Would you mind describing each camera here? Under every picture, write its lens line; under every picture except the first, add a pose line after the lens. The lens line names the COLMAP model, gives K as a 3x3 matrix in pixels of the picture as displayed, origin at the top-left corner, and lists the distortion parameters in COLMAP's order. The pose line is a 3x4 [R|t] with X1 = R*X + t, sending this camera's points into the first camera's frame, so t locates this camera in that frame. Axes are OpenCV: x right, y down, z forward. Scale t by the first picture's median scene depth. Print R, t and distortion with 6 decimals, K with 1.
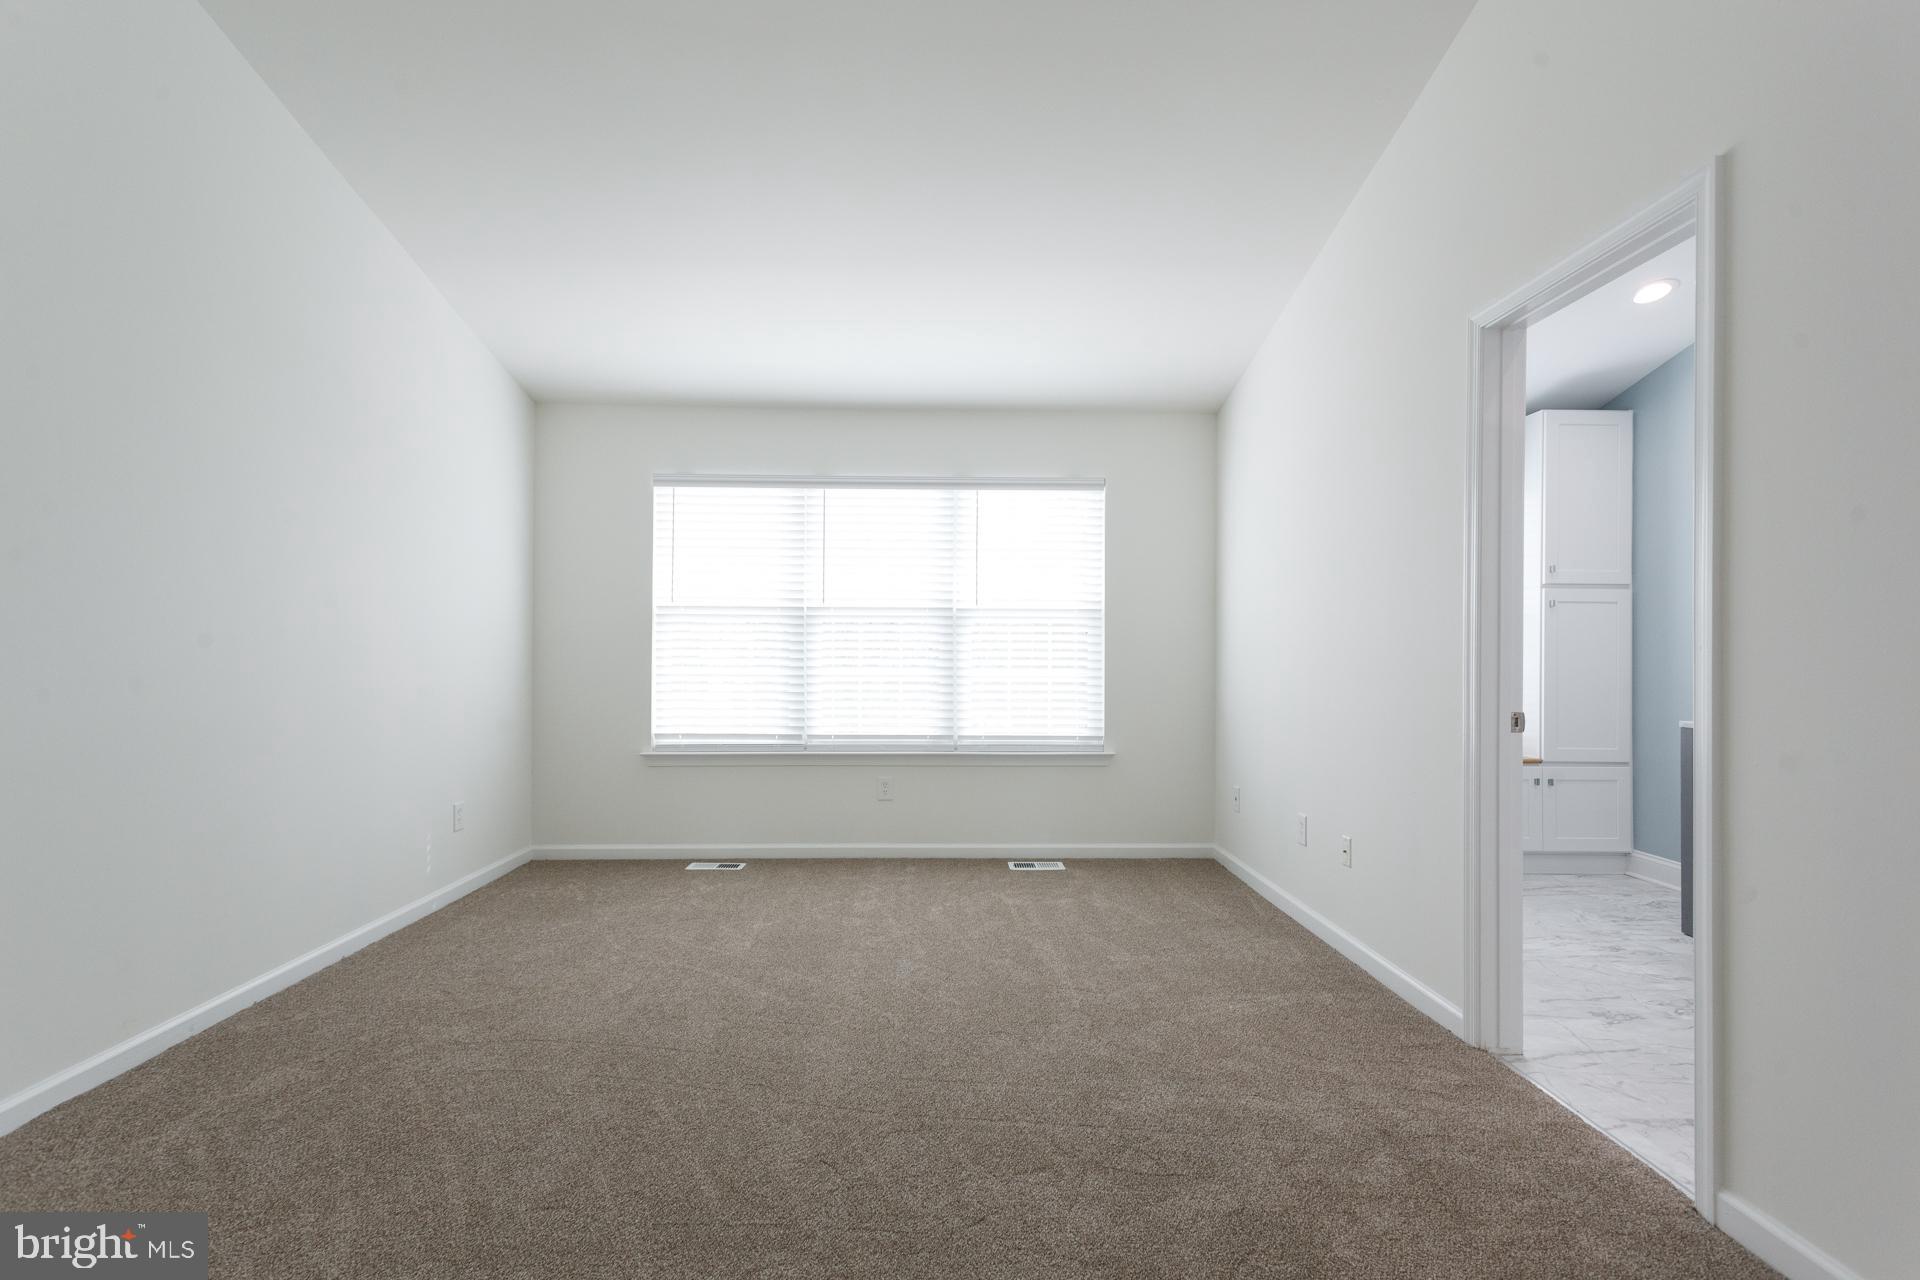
lens RADIAL K [[921.7, 0, 965.9], [0, 921.7, 650.2], [0, 0, 1]] dist [0.002579, 0.000074]
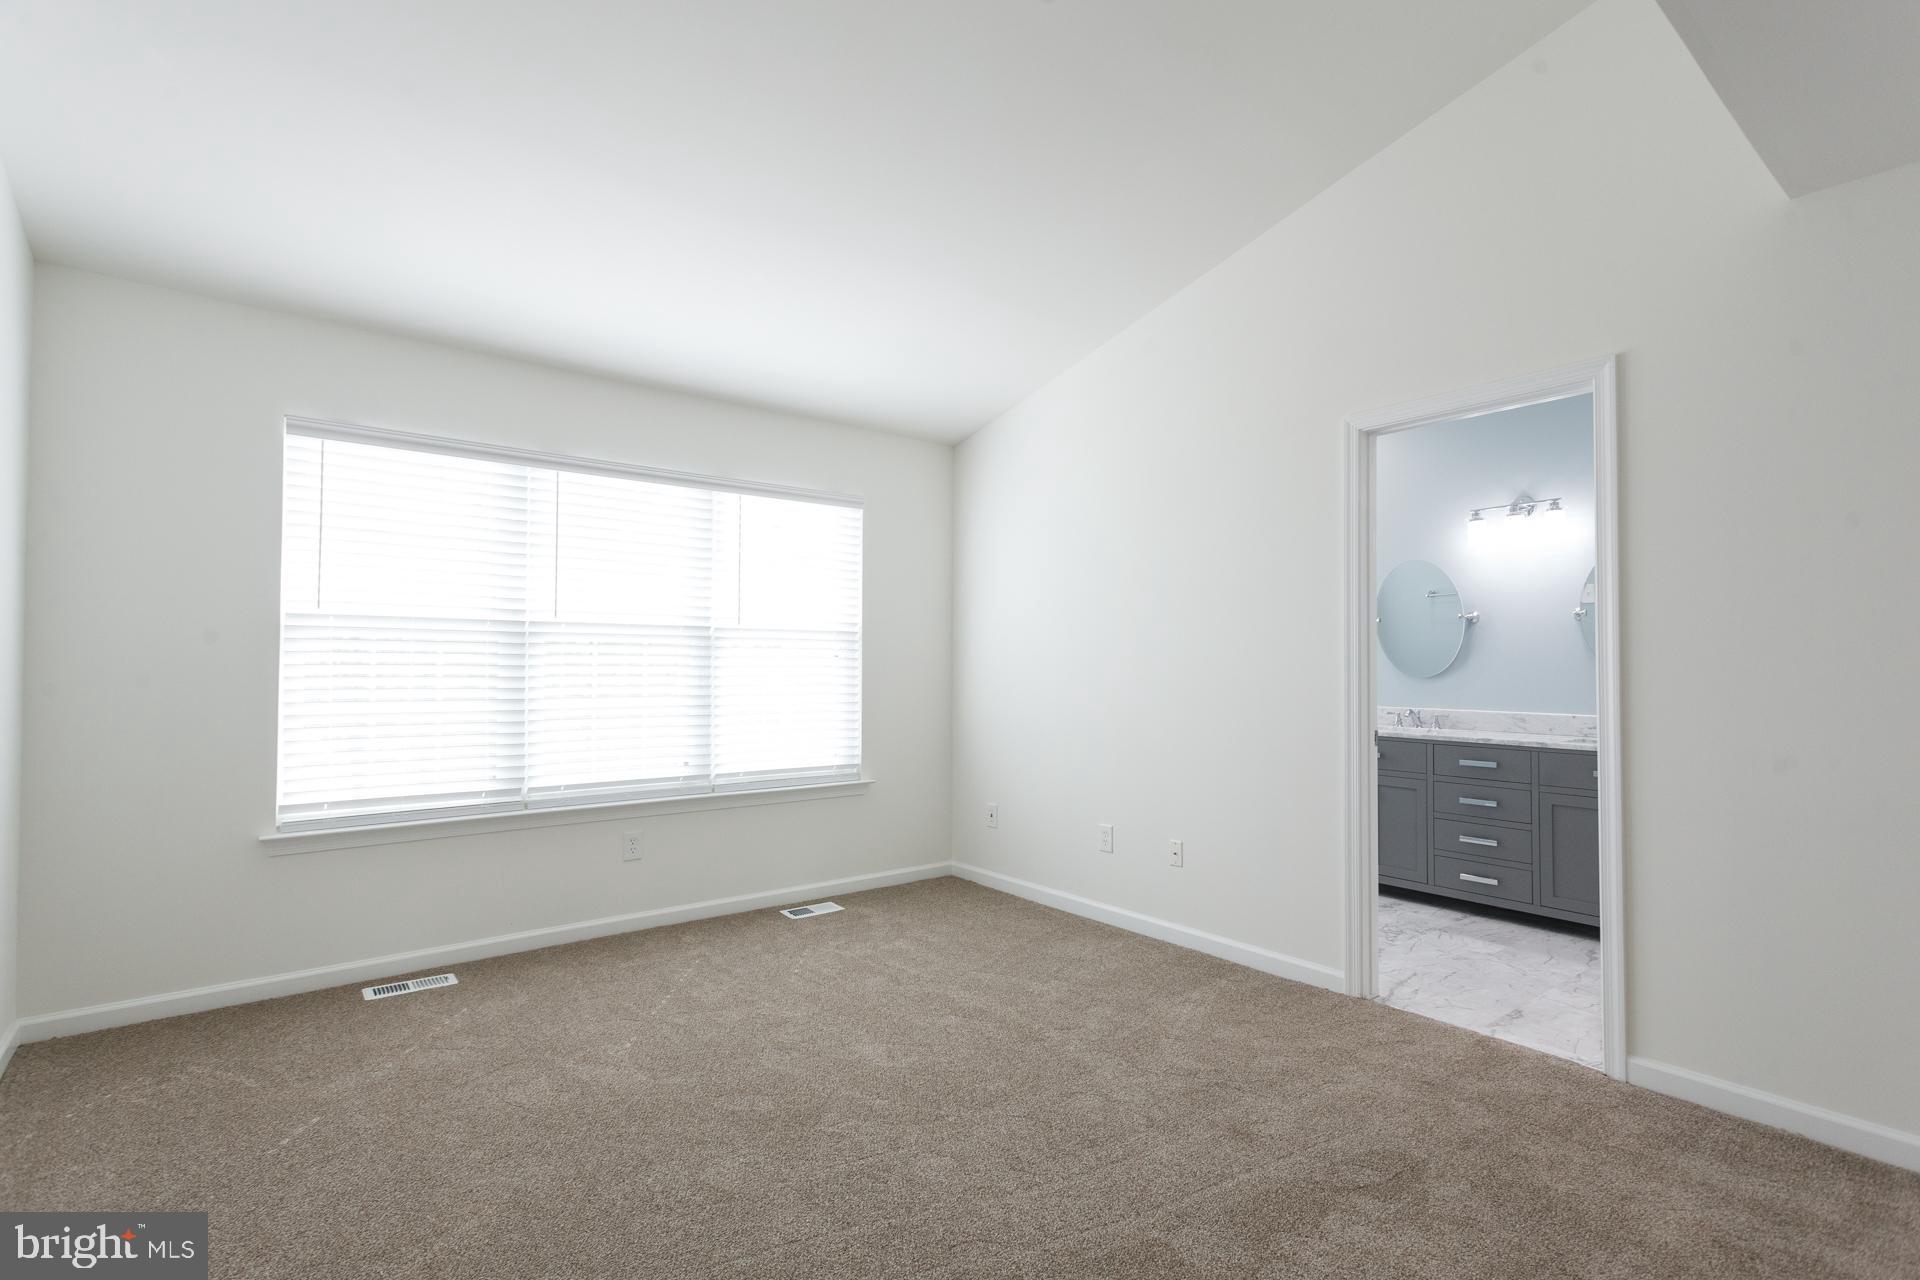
lens RADIAL K [[909.1, 0, 959.5], [0, 909.1, 649.3], [0, 0, 1]] dist [0.010900, -0.001250]
pose [[0.798460, 0.009150, 0.601978, -0.344582], [-0.003056, 0.999933, -0.011144, -0.016046], [-0.602040, 0.007058, 0.798435, 0.179794]]
